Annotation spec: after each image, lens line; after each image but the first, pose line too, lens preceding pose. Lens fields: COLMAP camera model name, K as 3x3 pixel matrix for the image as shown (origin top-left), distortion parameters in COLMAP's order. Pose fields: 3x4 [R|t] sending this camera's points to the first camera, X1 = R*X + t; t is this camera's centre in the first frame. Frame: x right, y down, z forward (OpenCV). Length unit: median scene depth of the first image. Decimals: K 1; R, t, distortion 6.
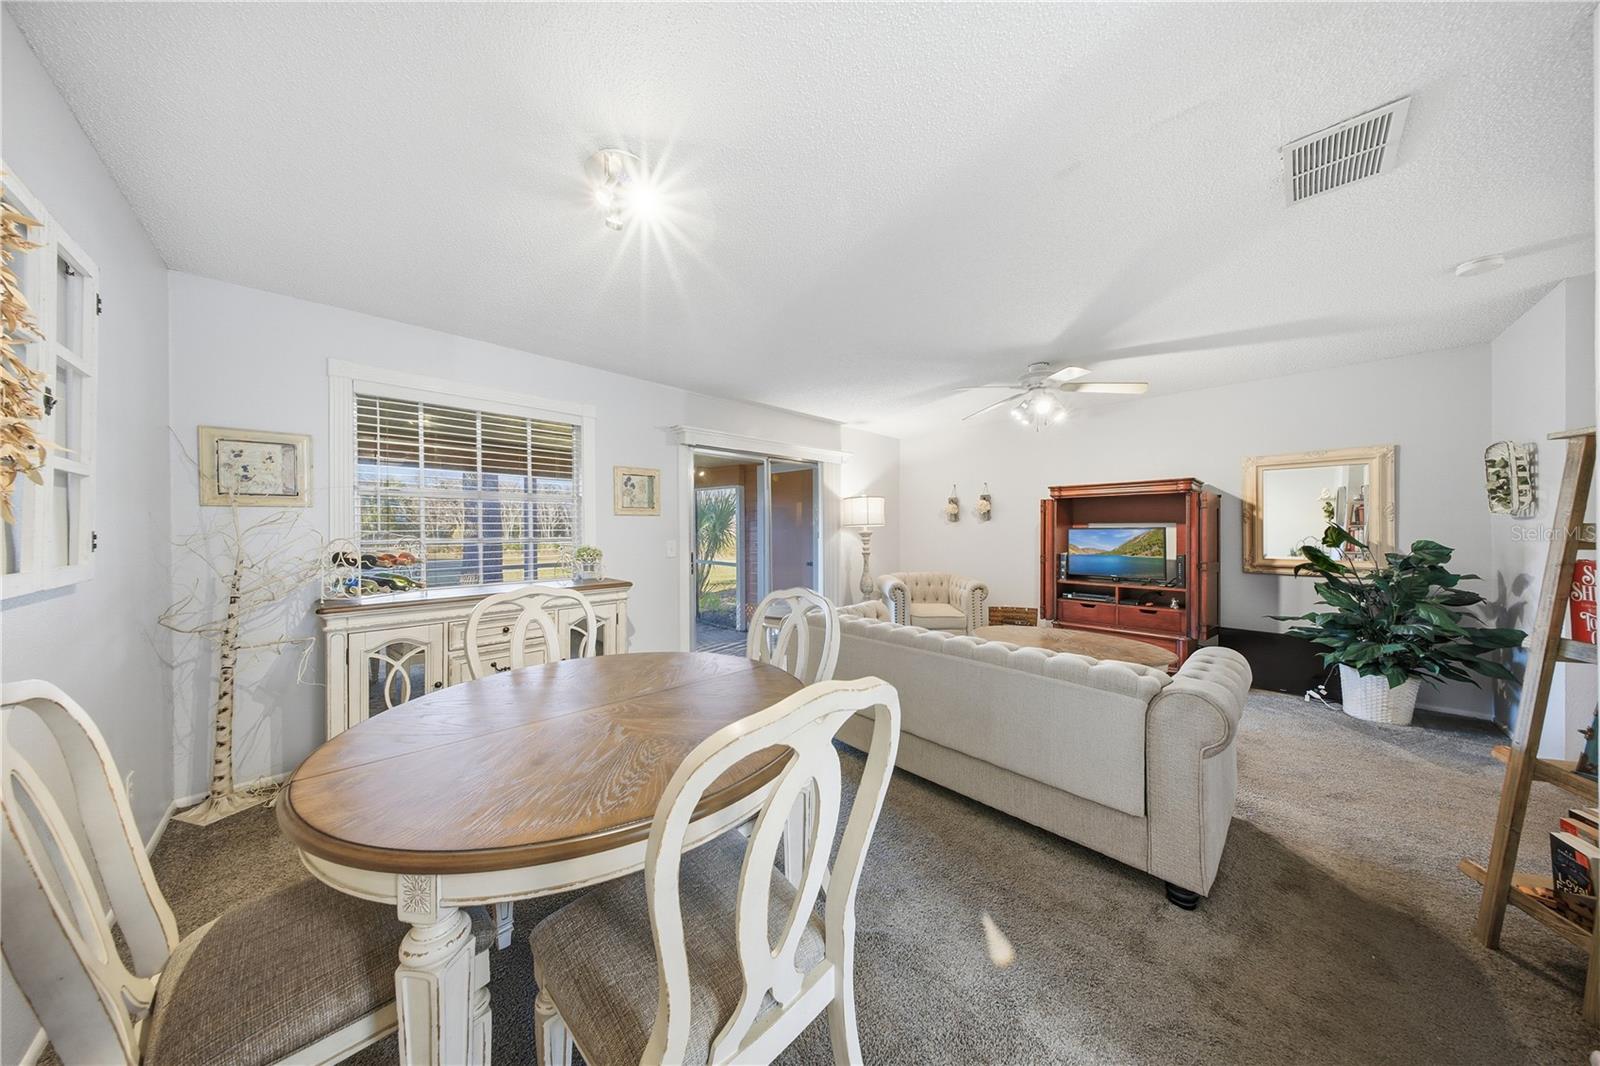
lens RADIAL K [[471.1, 0, 796.9], [0, 471.1, 528.2], [0, 0, 1]] dist [-0.000231, -0.000117]
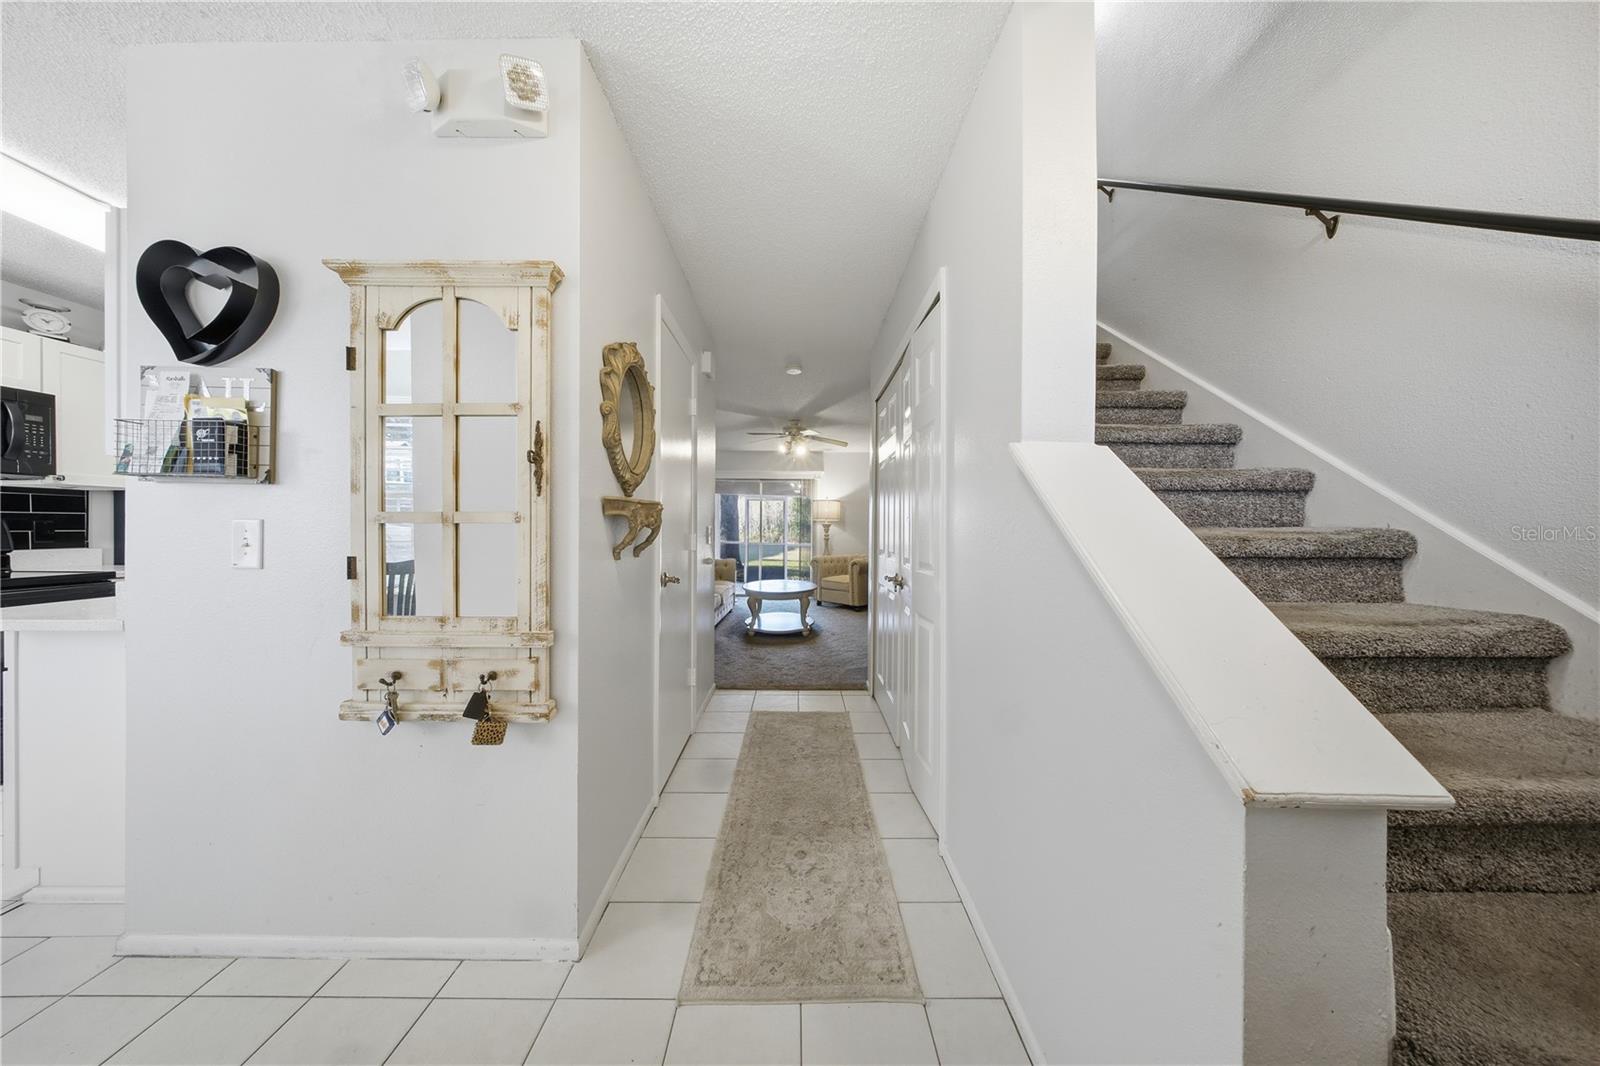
lens RADIAL K [[475.7, 0, 802.1], [0, 475.7, 529.3], [0, 0, 1]] dist [0.006140, -0.003765]
pose [[0.718070, 0.013025, -0.695849, 1.337120], [-0.010920, 0.999913, 0.007448, 0.016650], [0.695885, 0.002250, 0.718149, -0.135234]]
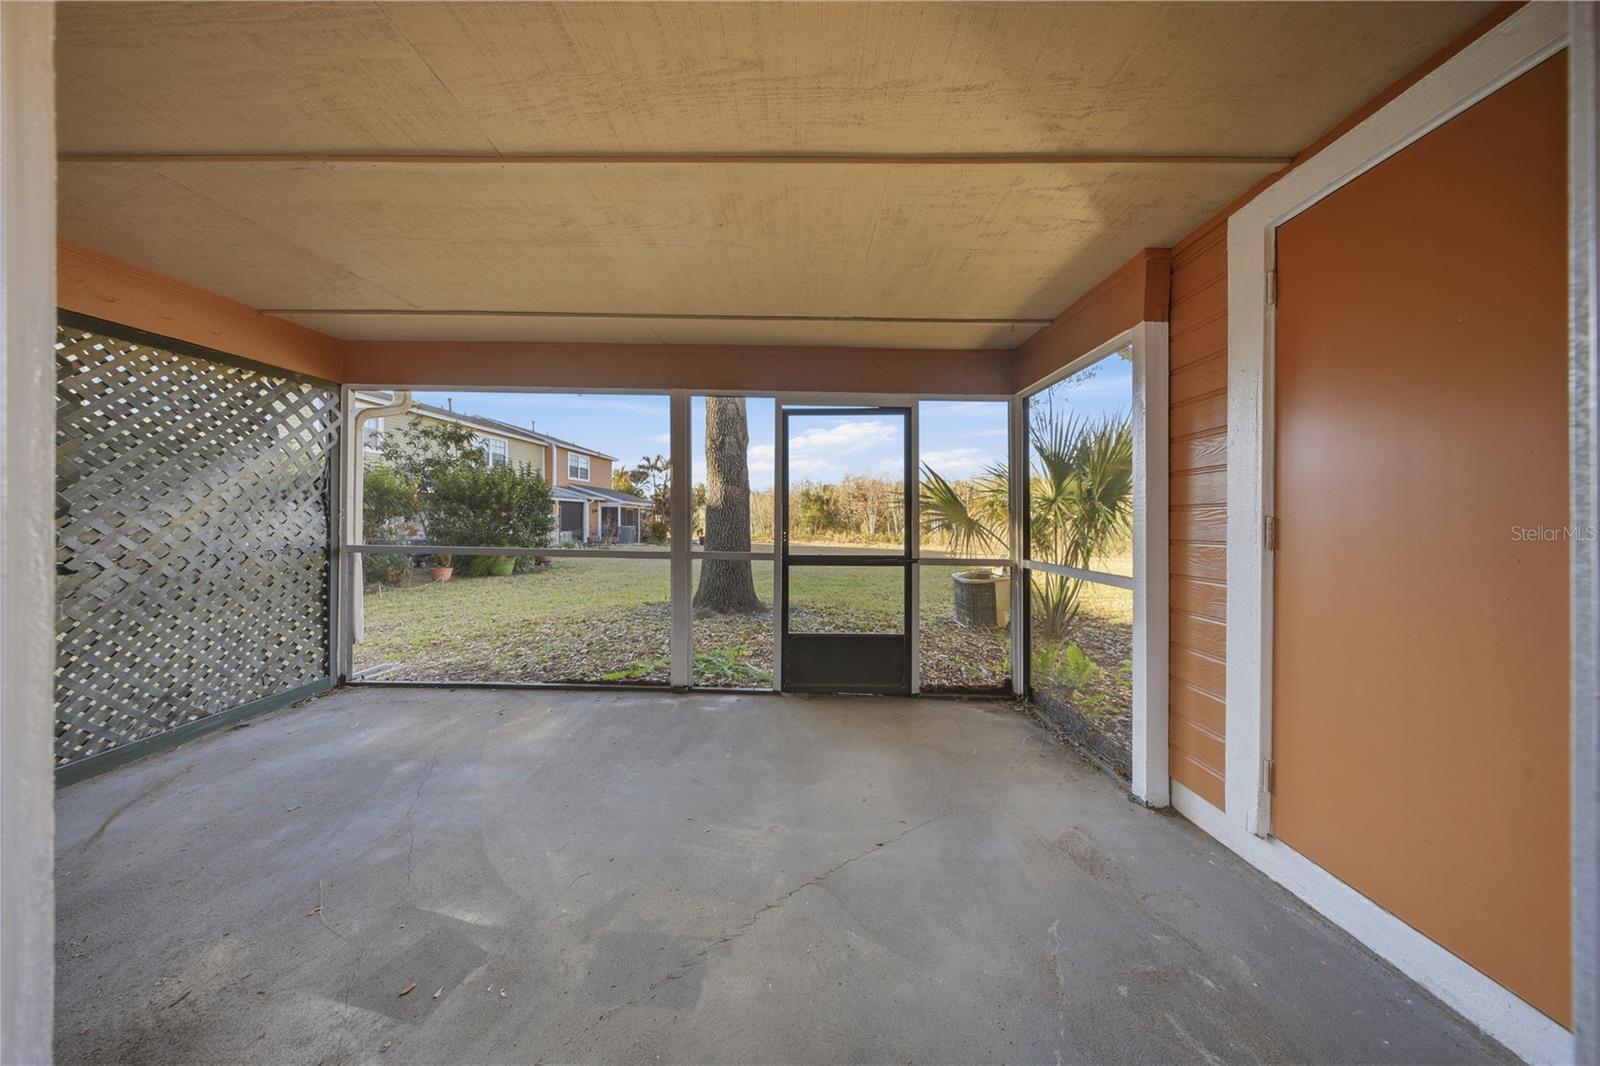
lens RADIAL K [[475.7, 0, 802.1], [0, 475.7, 529.3], [0, 0, 1]] dist [0.006140, -0.003765]
pose [[0.718125, 0.009061, -0.695855, -0.102884], [-0.005697, 0.999958, 0.007142, 0.060881], [0.695891, -0.001164, 0.718147, 0.970326]]
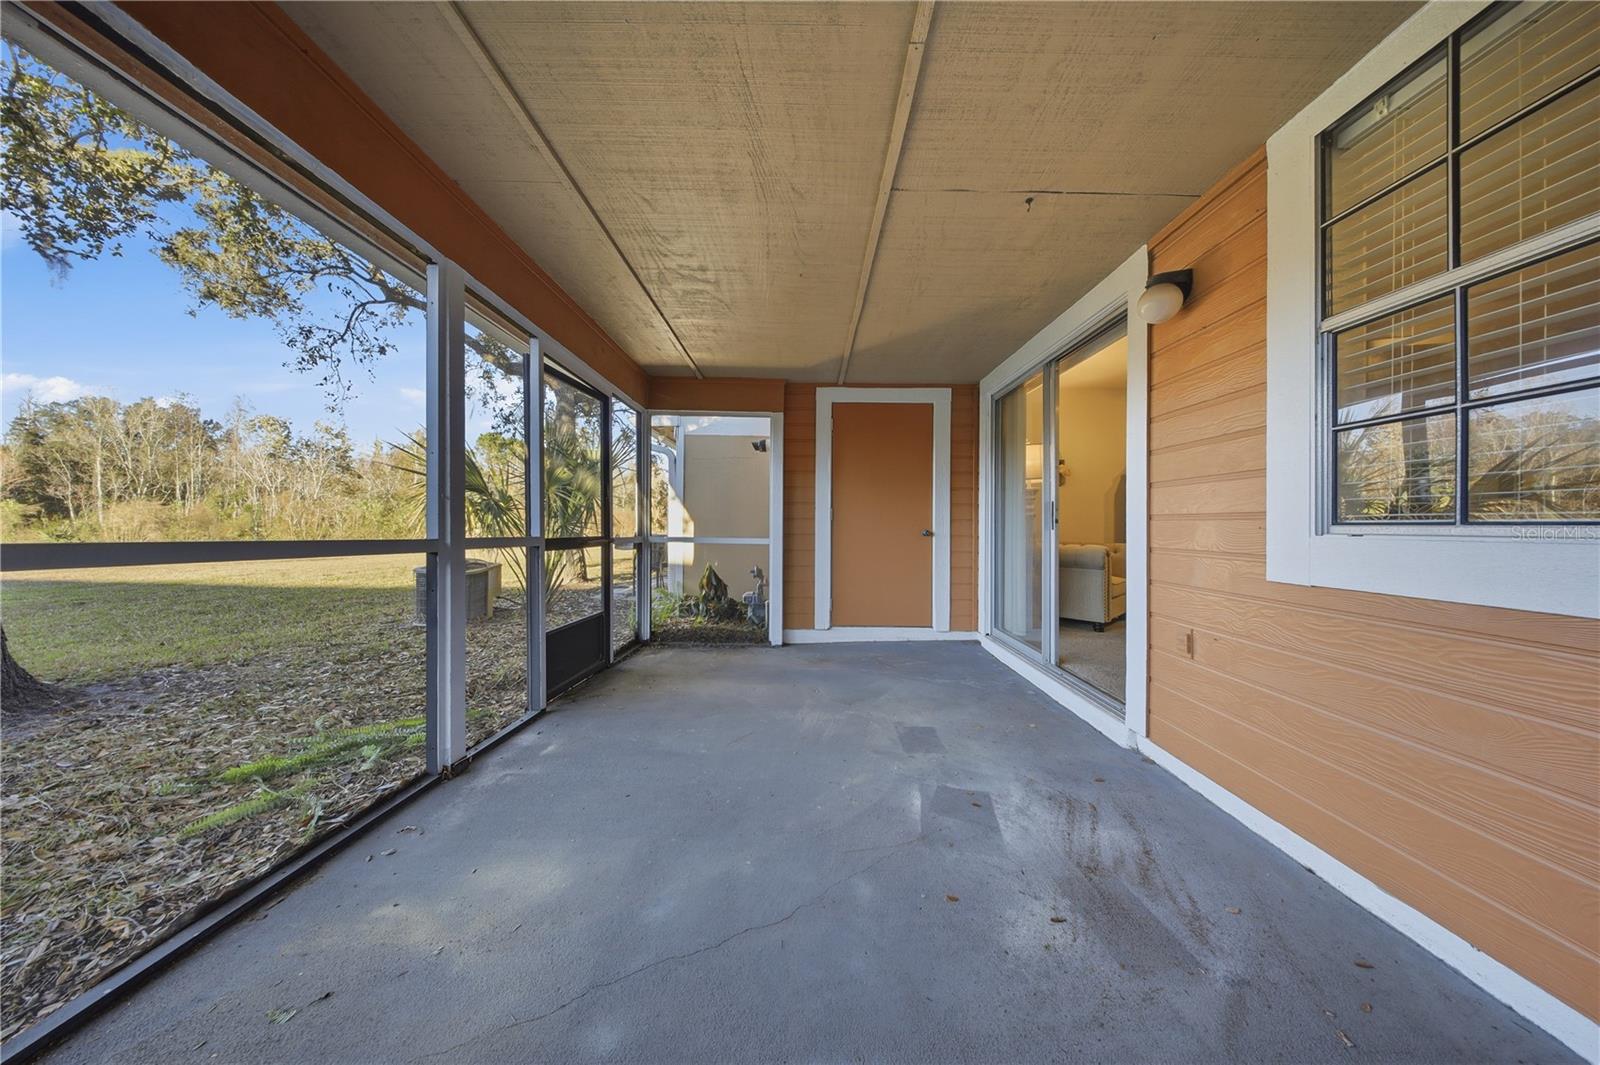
lens RADIAL K [[475.7, 0, 802.1], [0, 475.7, 528.8], [0, 0, 1]] dist [0.006140, -0.003765]
pose [[0.691077, 0.007370, 0.722743, -0.851446], [-0.012910, 0.999914, 0.002149, 0.091046], [-0.722666, -0.010816, 0.691113, 0.849429]]
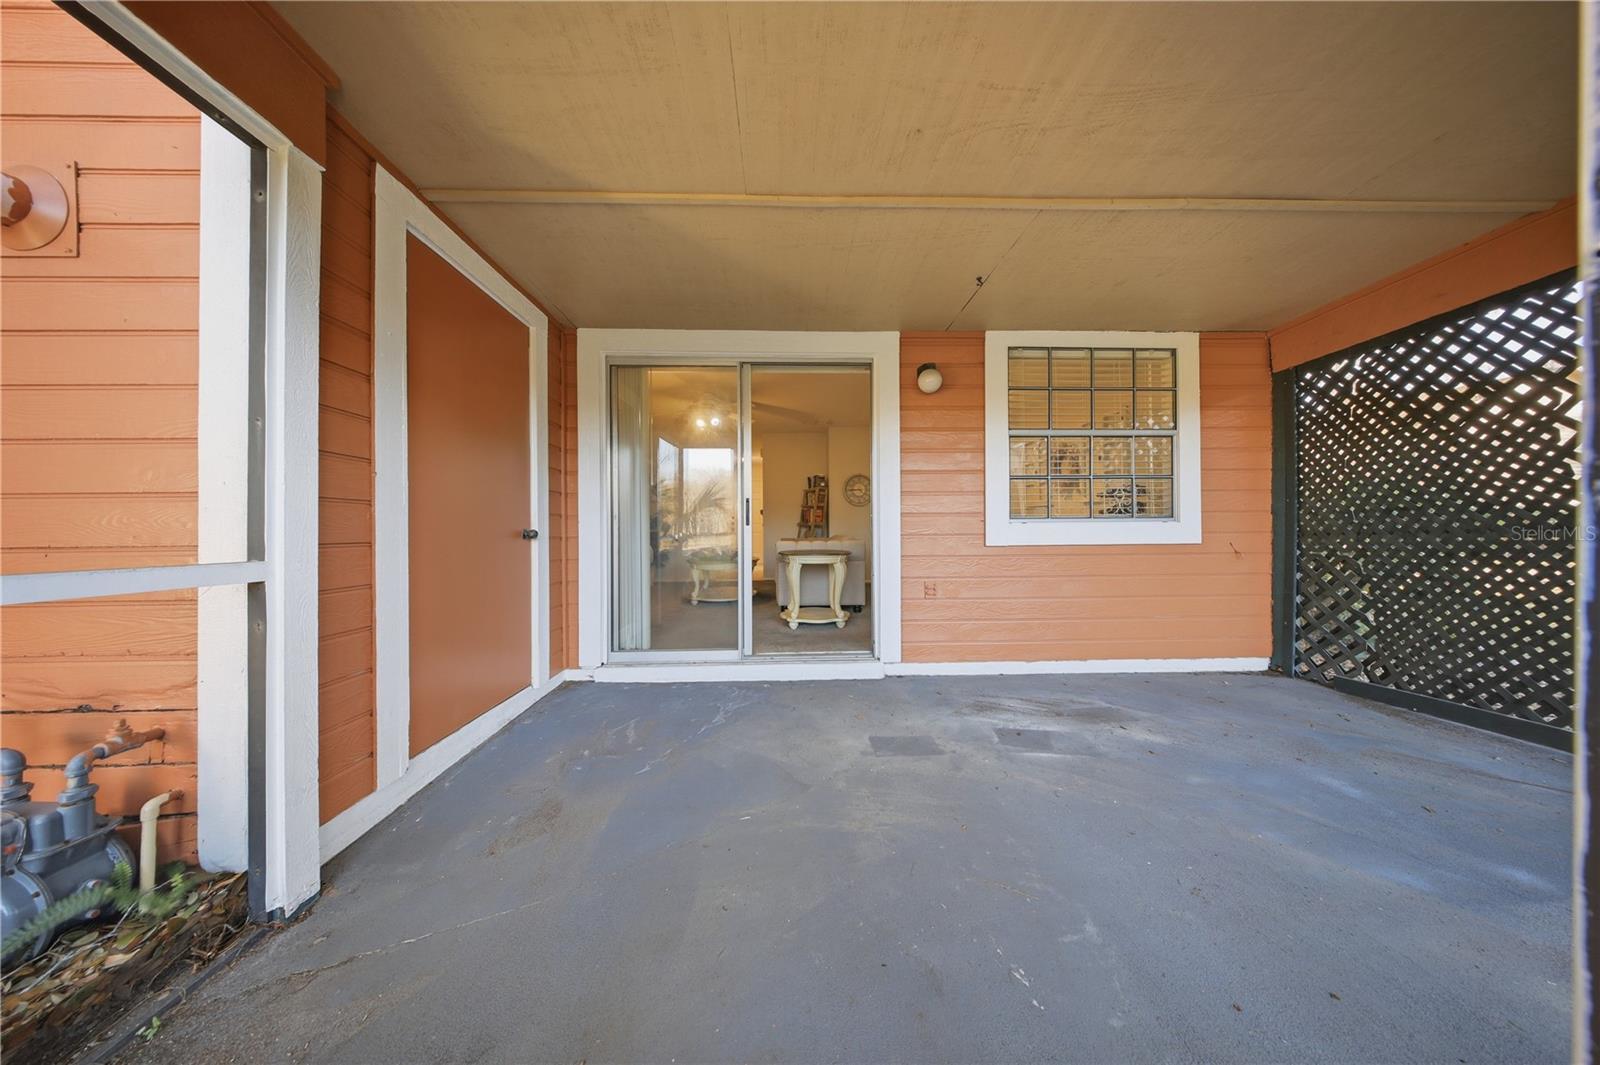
lens RADIAL K [[471.1, 0, 796.9], [0, 471.1, 527.7], [0, 0, 1]] dist [-0.000231, -0.000117]
pose [[-0.741275, 0.016383, 0.671002, -0.623635], [0.012121, 0.999866, -0.011022, 0.102563], [-0.671092, -0.000037, -0.741374, 1.559762]]
